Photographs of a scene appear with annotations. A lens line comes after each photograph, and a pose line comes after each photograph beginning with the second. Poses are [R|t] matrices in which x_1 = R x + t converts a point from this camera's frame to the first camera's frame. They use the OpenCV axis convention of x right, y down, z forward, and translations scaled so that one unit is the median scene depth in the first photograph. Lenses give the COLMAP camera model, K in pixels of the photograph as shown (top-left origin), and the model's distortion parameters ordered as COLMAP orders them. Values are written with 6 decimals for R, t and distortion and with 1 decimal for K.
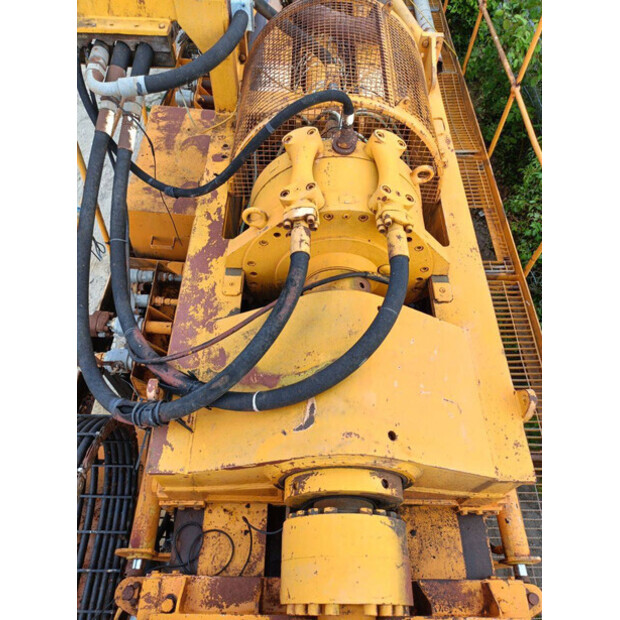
lens RADIAL K [[457.5, 0, 310.0], [0, 457.5, 310.0], [0, 0, 1]] dist [0.009839, 0.000185]
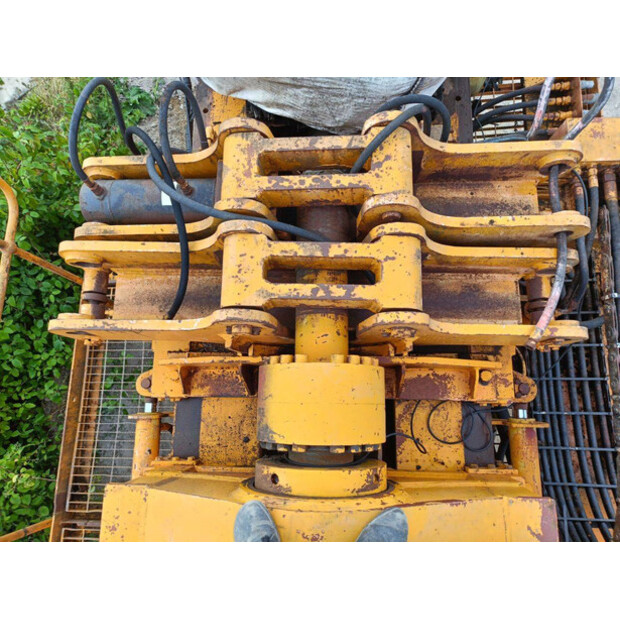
lens RADIAL K [[457.5, 0, 310.0], [0, 457.5, 310.0], [0, 0, 1]] dist [0.009839, 0.000185]
pose [[-0.998667, 0.007349, 0.051086, 0.038992], [0.030647, -0.711979, 0.701531, -0.003950], [0.041527, 0.702162, 0.710805, 0.119560]]
